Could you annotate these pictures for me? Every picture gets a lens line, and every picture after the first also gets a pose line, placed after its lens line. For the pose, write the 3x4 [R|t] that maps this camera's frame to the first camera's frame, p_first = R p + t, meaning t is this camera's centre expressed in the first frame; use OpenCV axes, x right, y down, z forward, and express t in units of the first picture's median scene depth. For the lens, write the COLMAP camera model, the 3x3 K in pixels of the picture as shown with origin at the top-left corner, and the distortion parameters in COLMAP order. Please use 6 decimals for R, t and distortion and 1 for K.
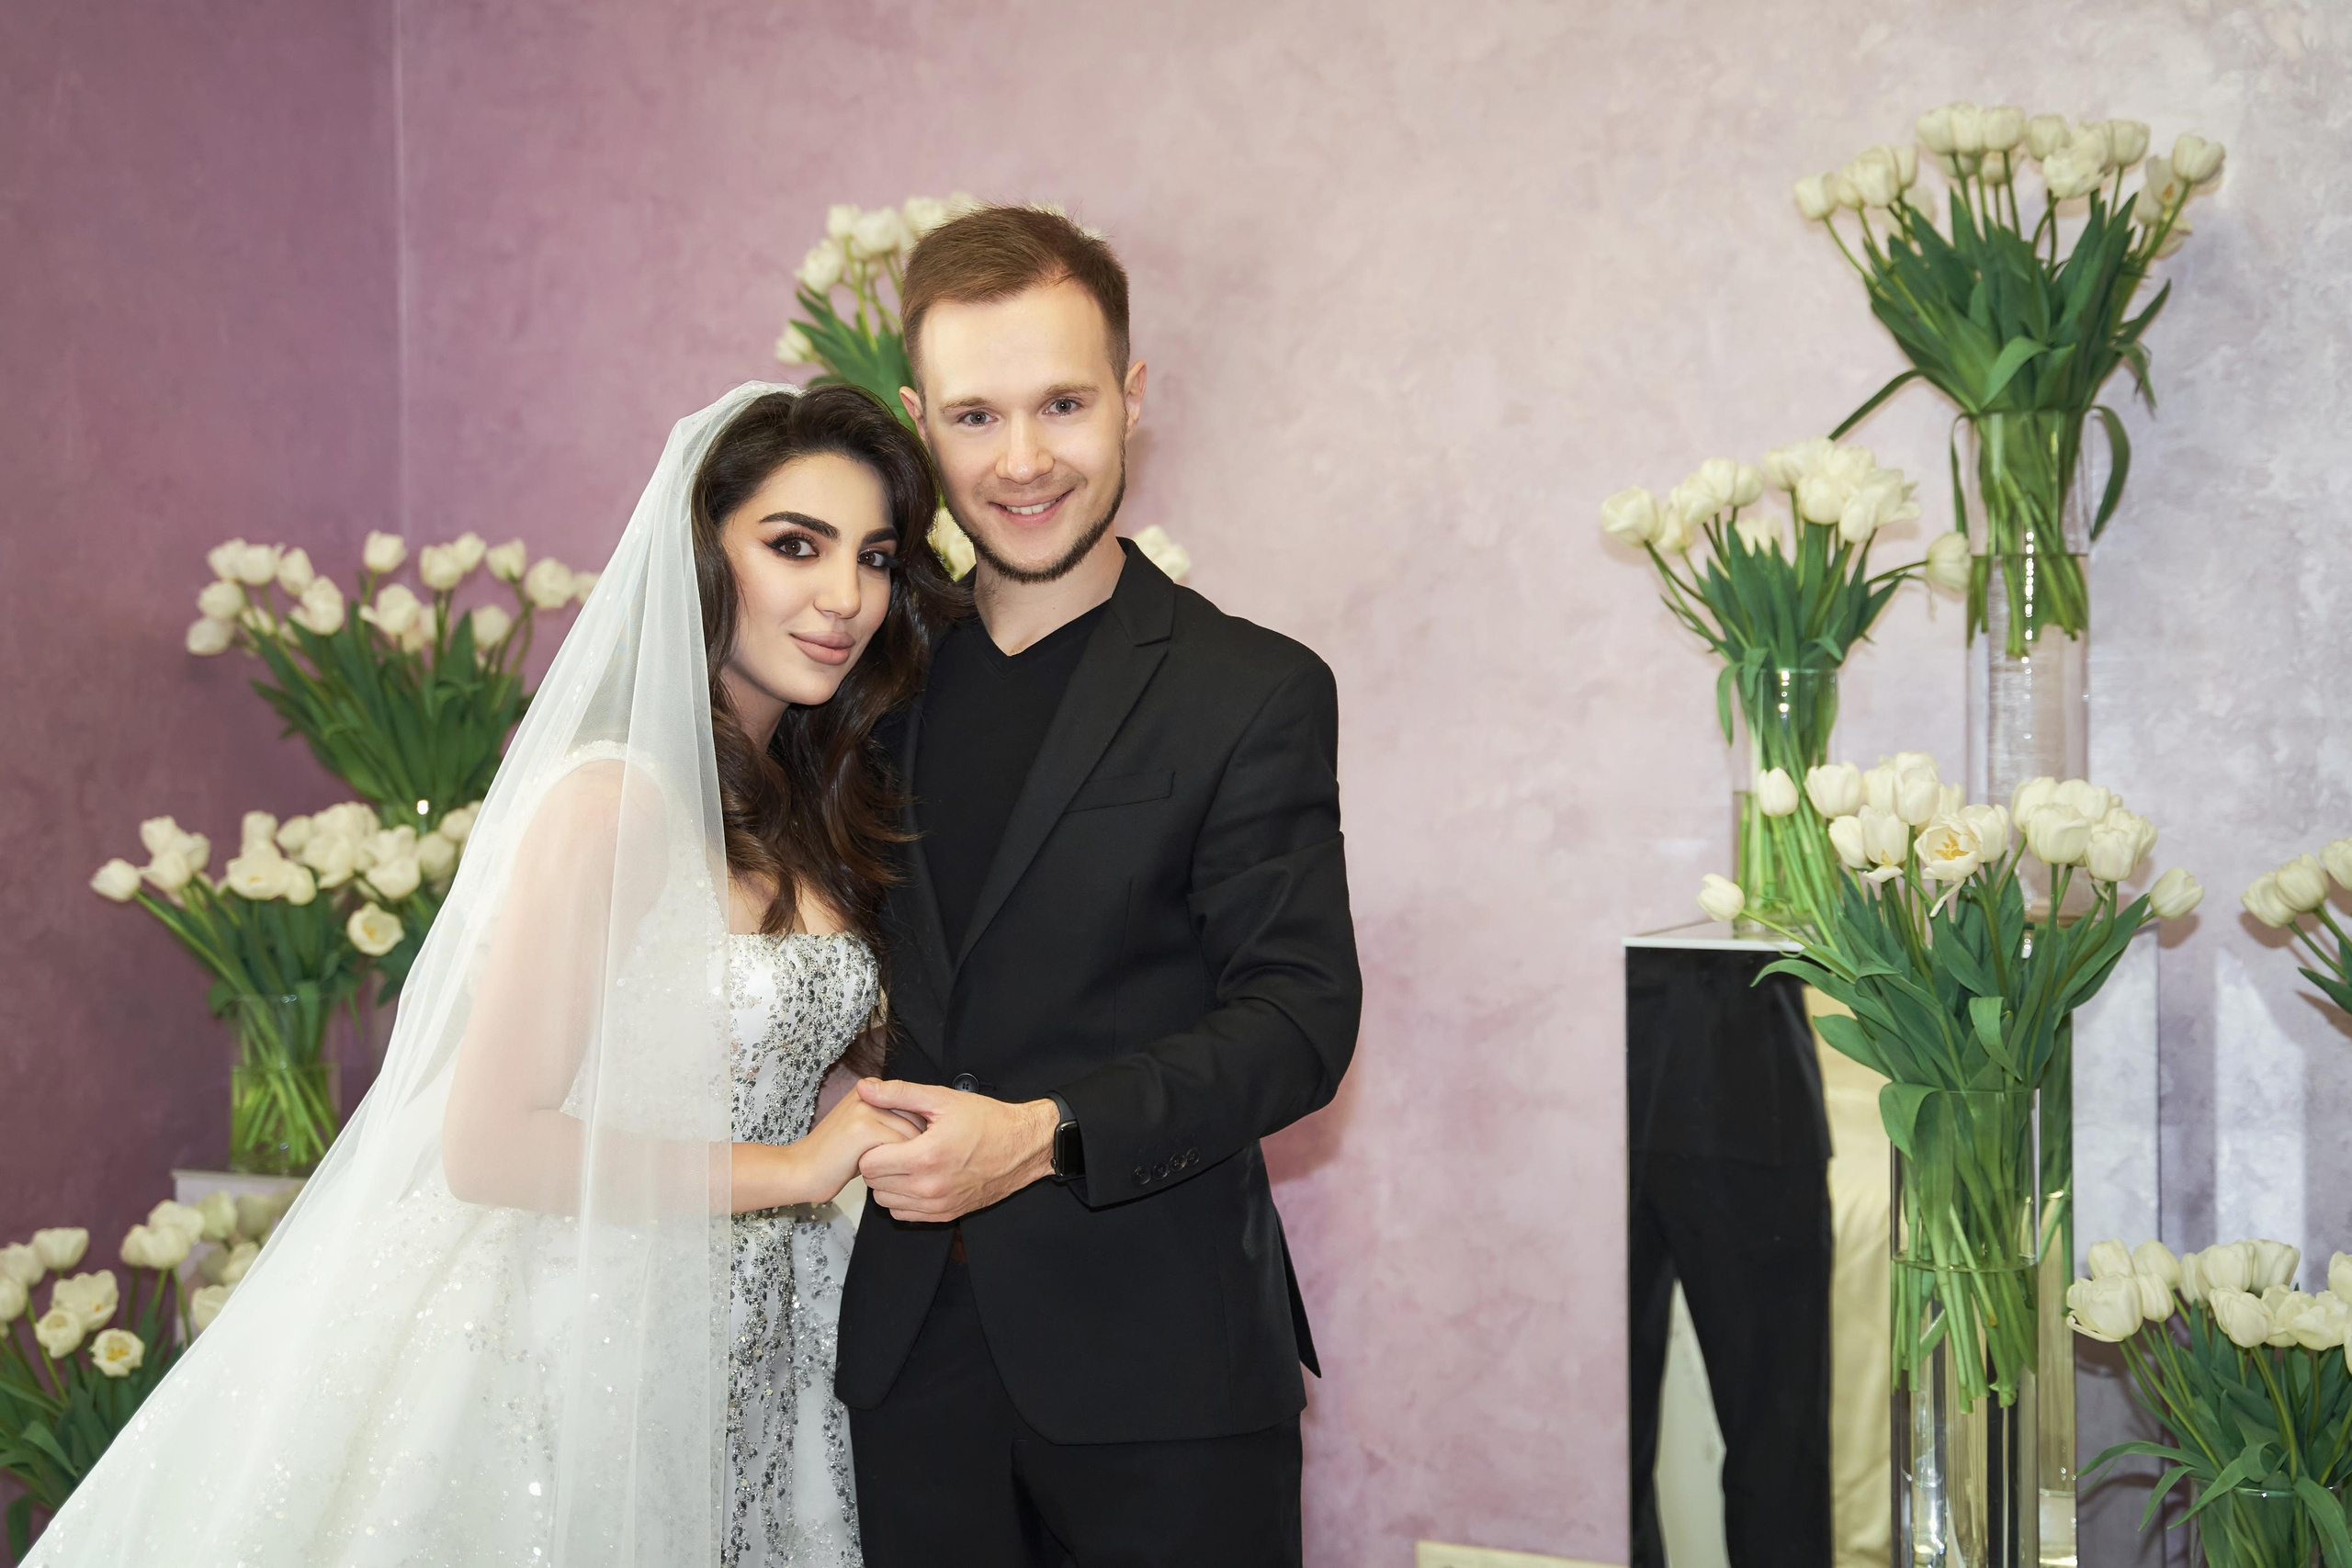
lens RADIAL K [[3487.6, 0, 1182.8], [0, 3487.6, 686.8], [0, 0, 1]] dist [0.089603, 0.105801]
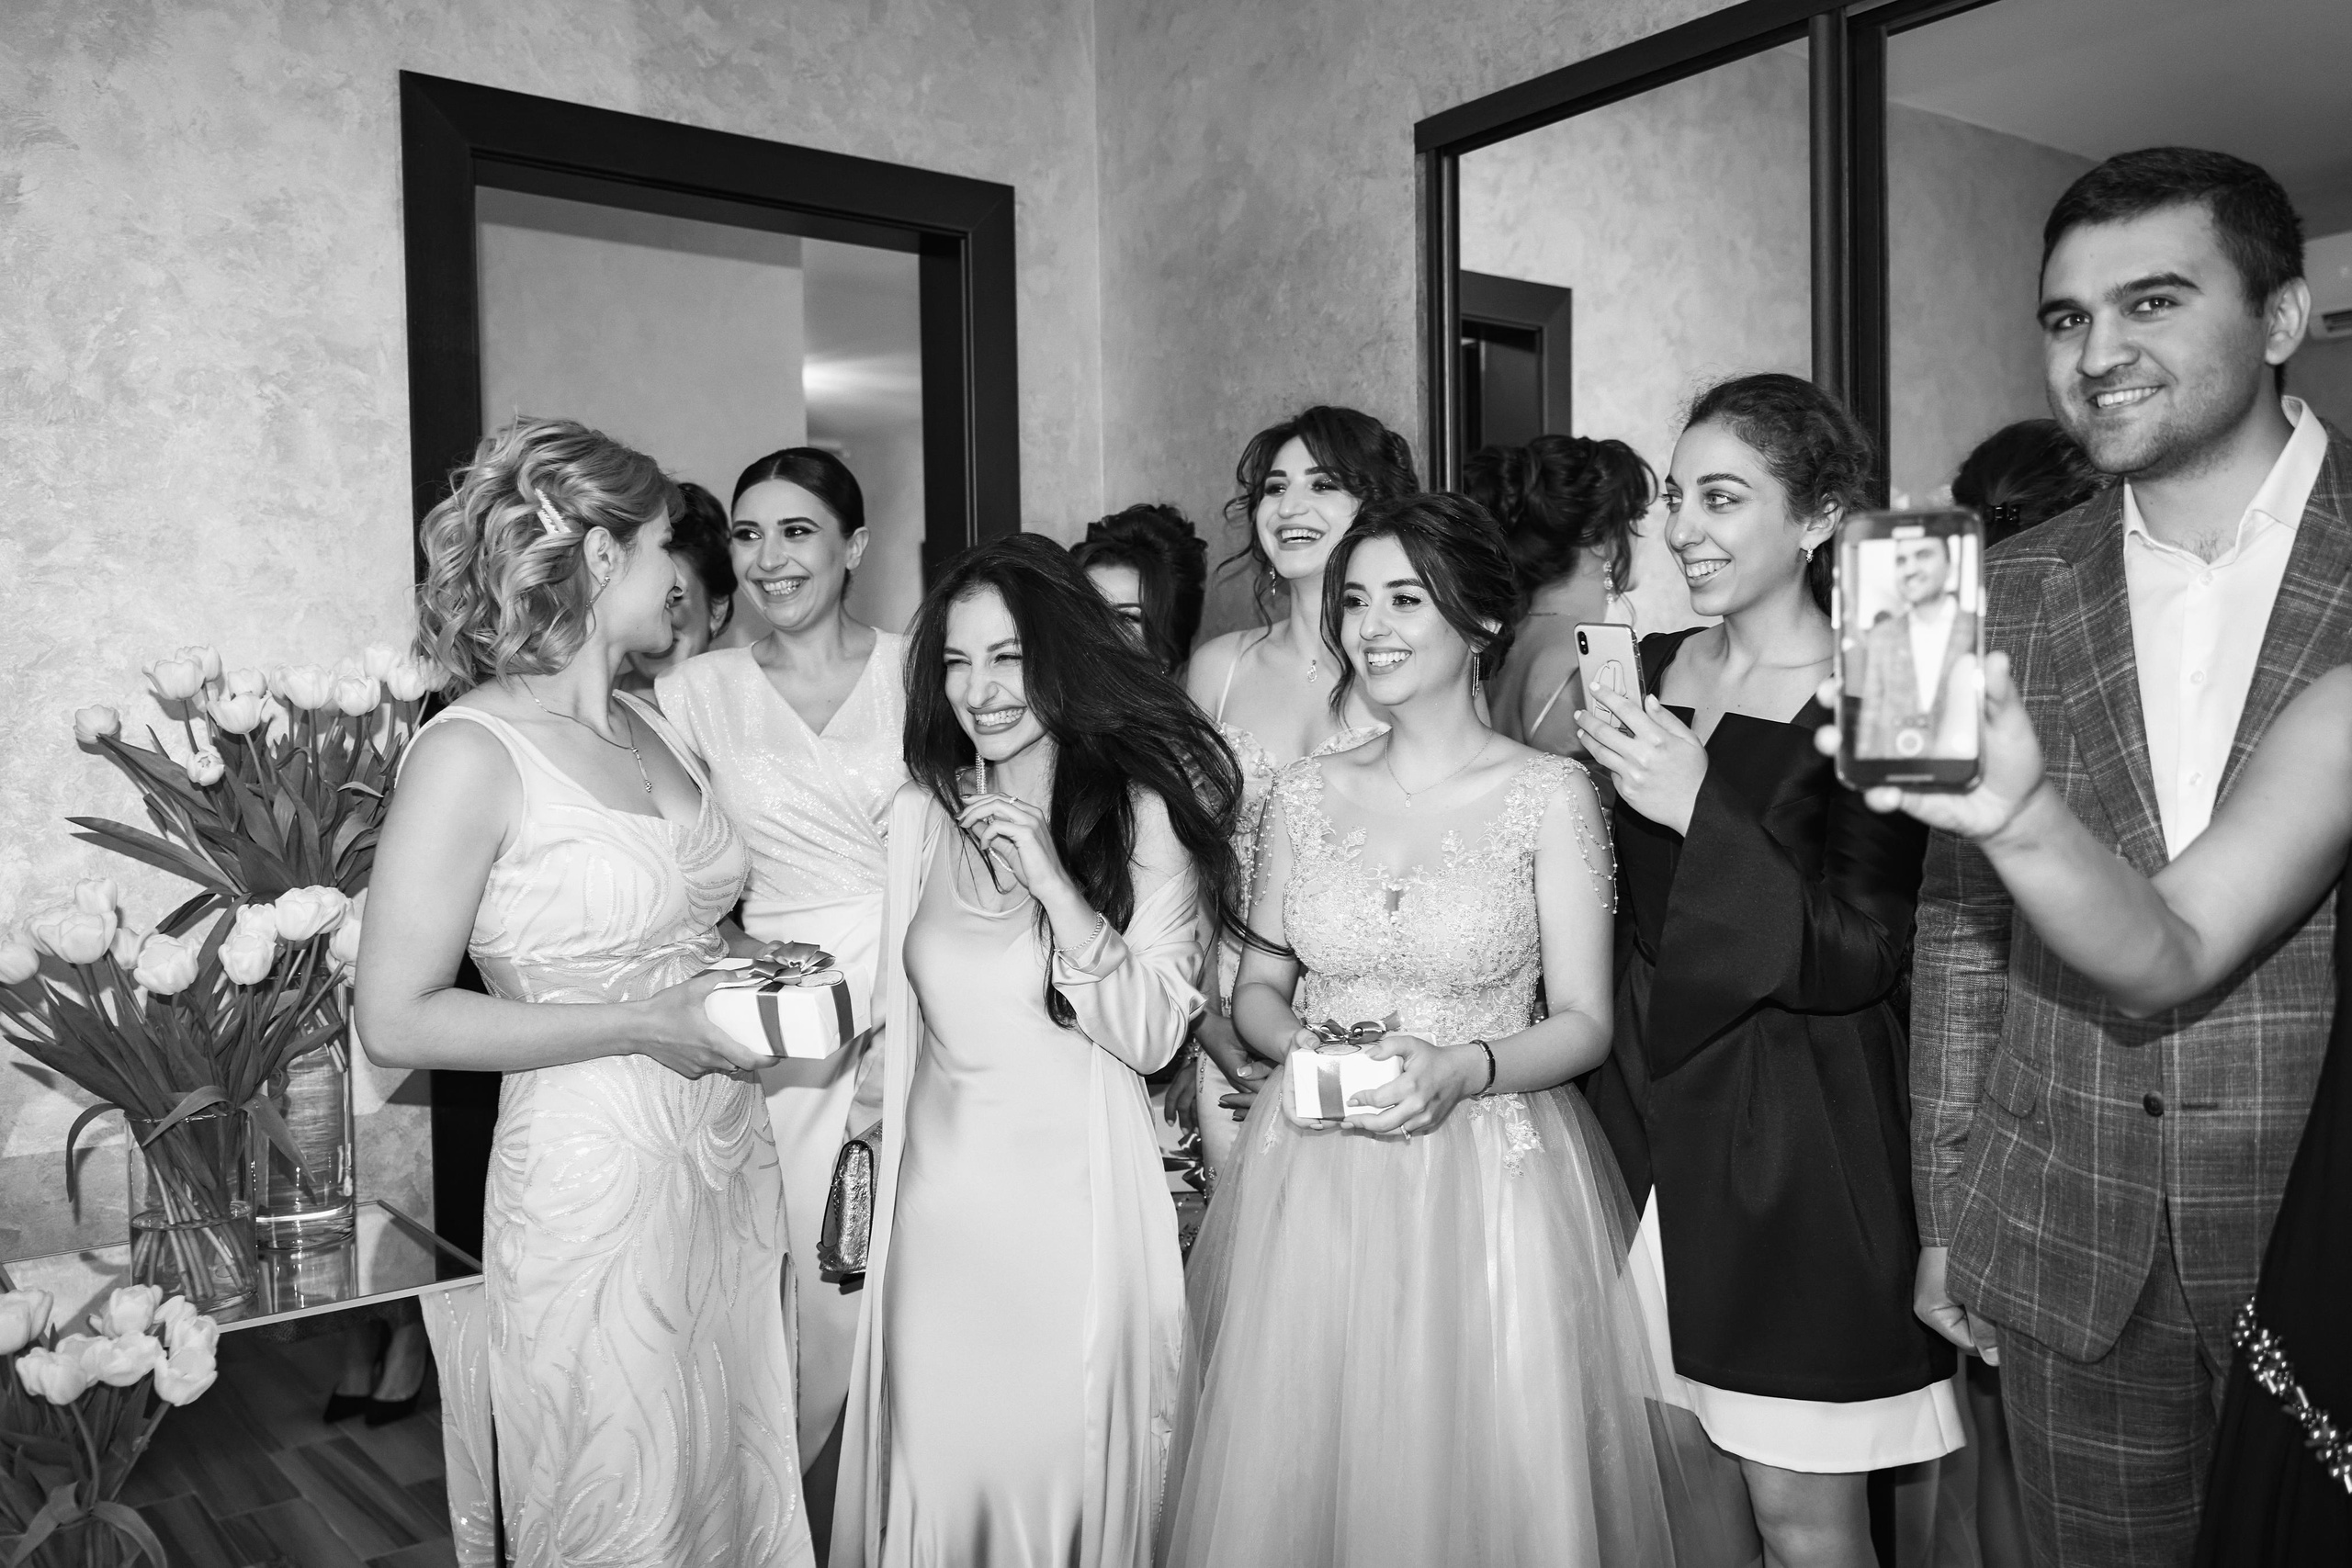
lens RADIAL K [[1909.1, 0, 1175.7], [0, 1909.1, 776.2], [0, 0, 1]] dist [0.010272, -0.014131]
pose [[0.462977, -0.025463, 0.886005, -0.040351], [0.015531, 0.999667, 0.020614, -0.007849], [-0.886234, 0.004216, 0.463218, 0.337228]]
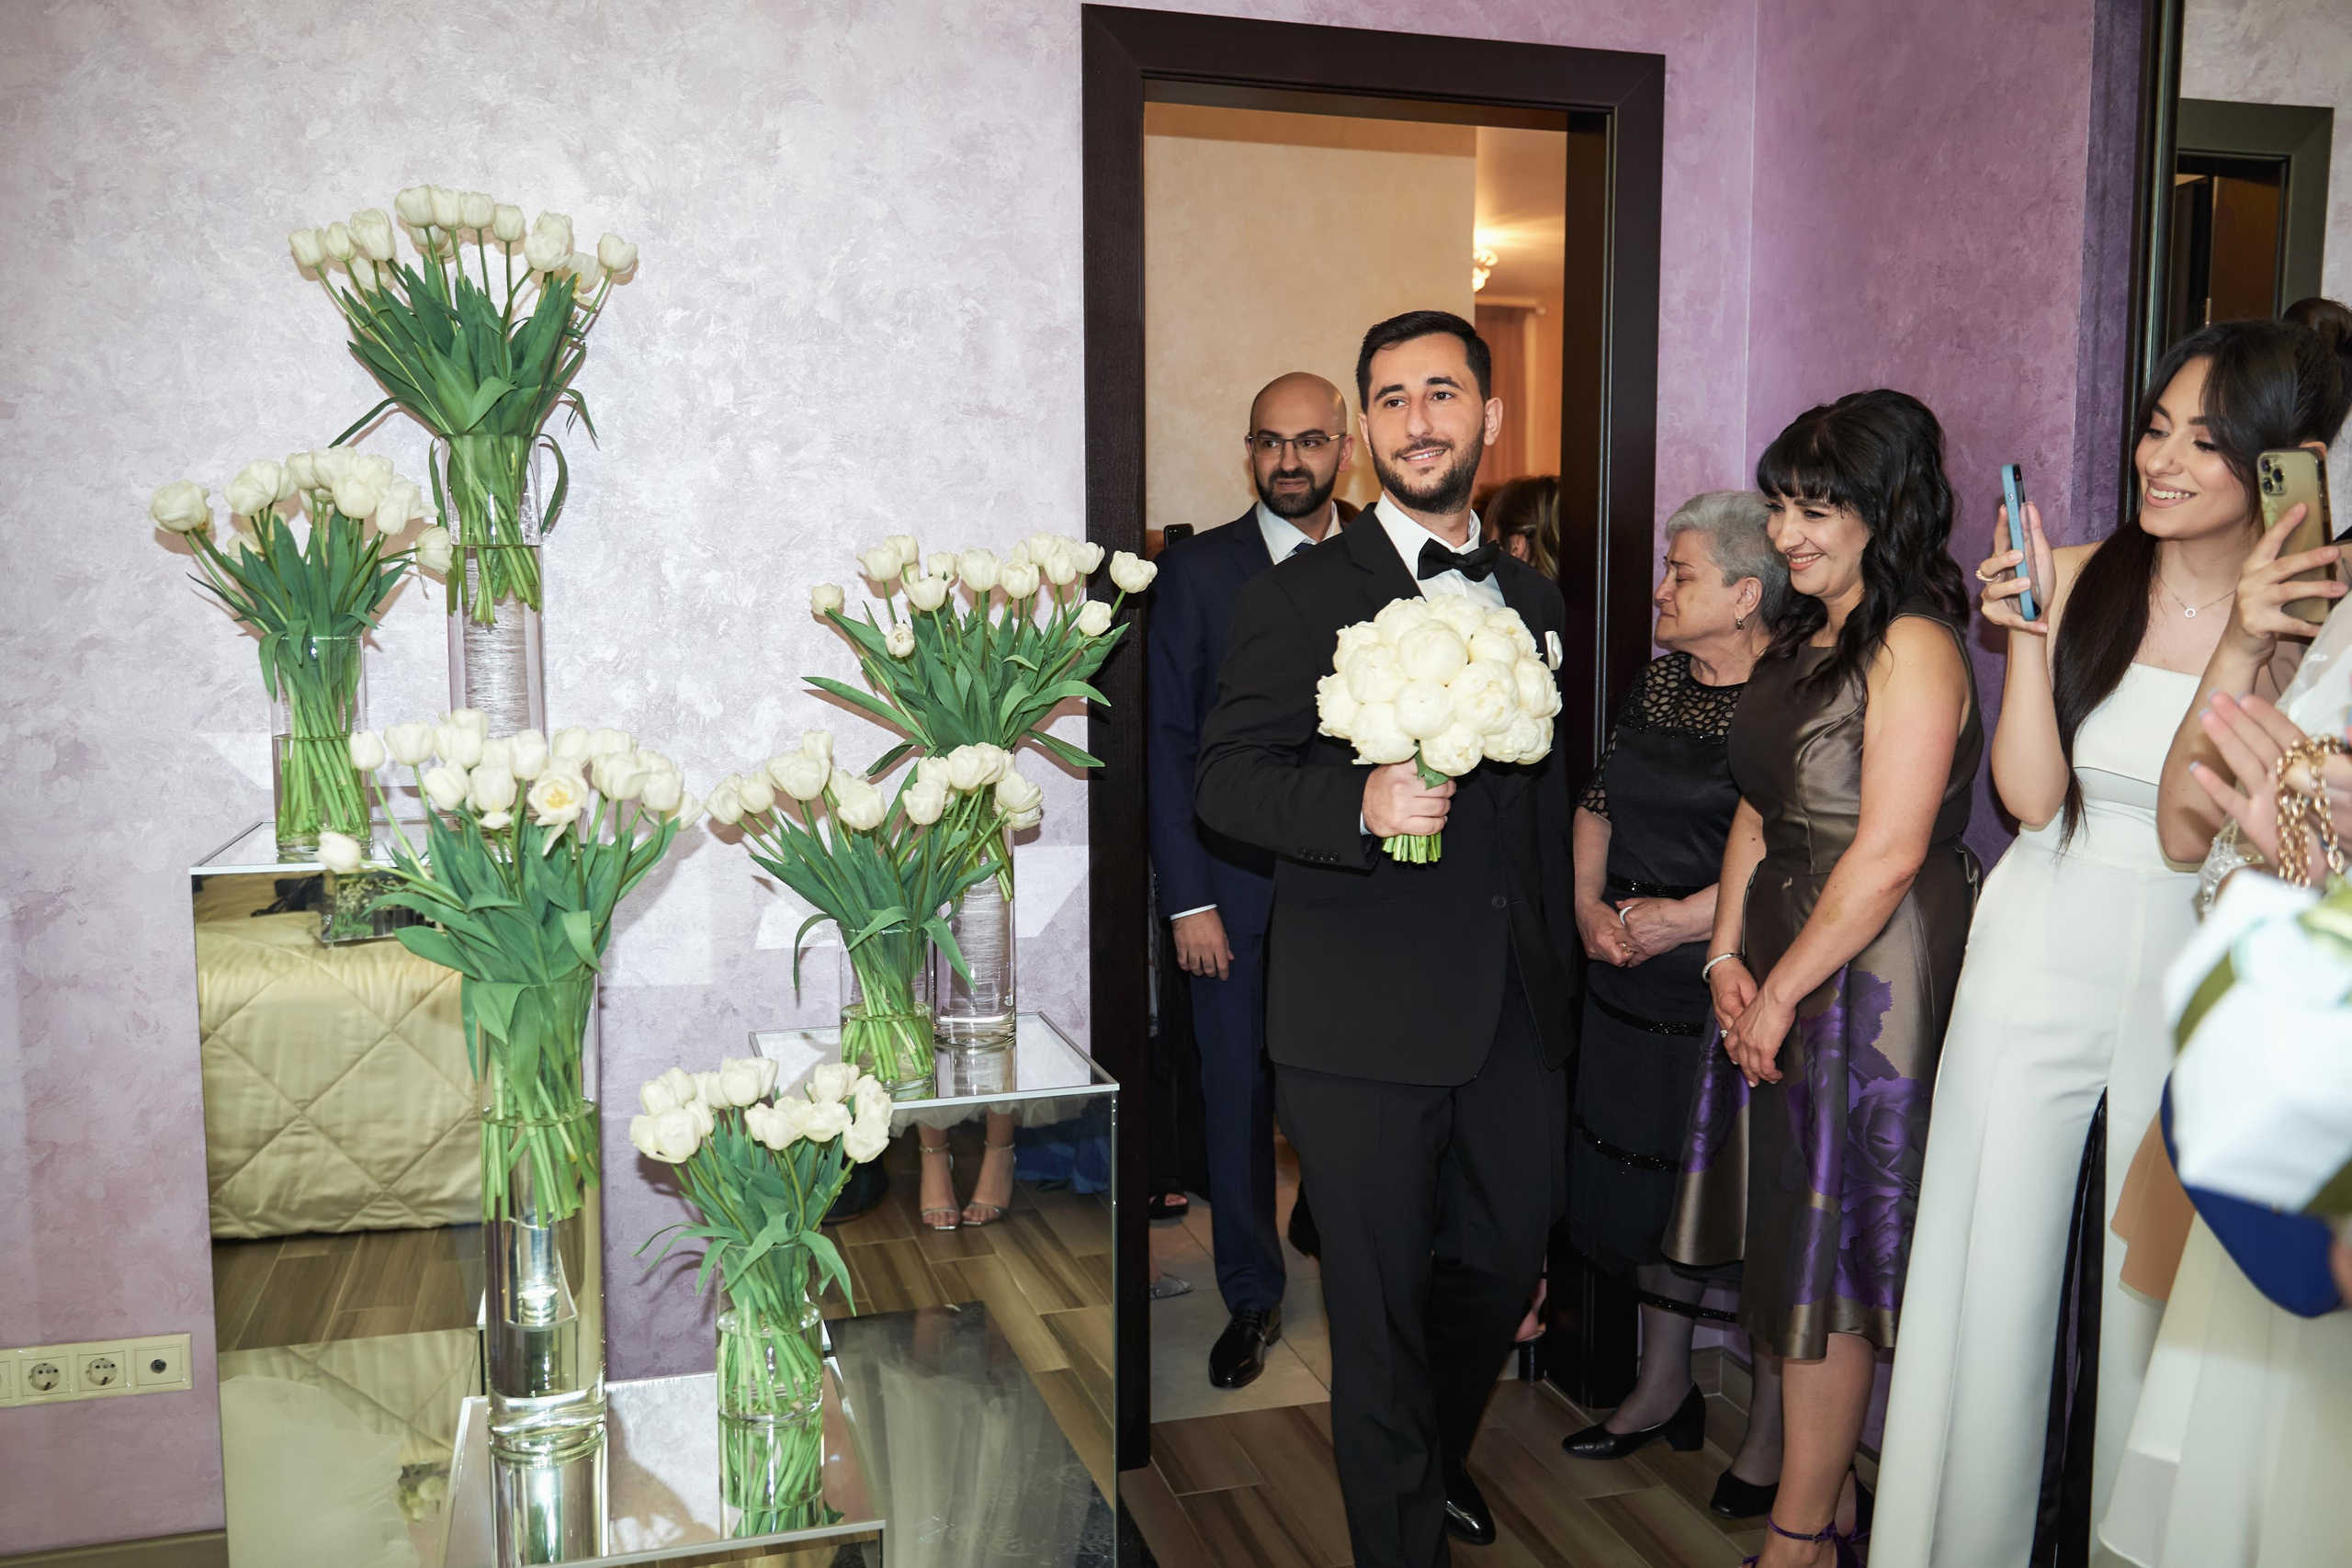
lens RADIAL K [[1909.1, 0, 1175.7], [0, 1909.1, 776.2], [0, 0, 1]] dist [0.010272, -0.014131]
pose [[0.749840, -0.061376, 0.658766, -0.044897], [-0.001938, 0.995480, 0.094952, -0.019639], [-0.661616, -0.072476, 0.746332, 0.283980]]
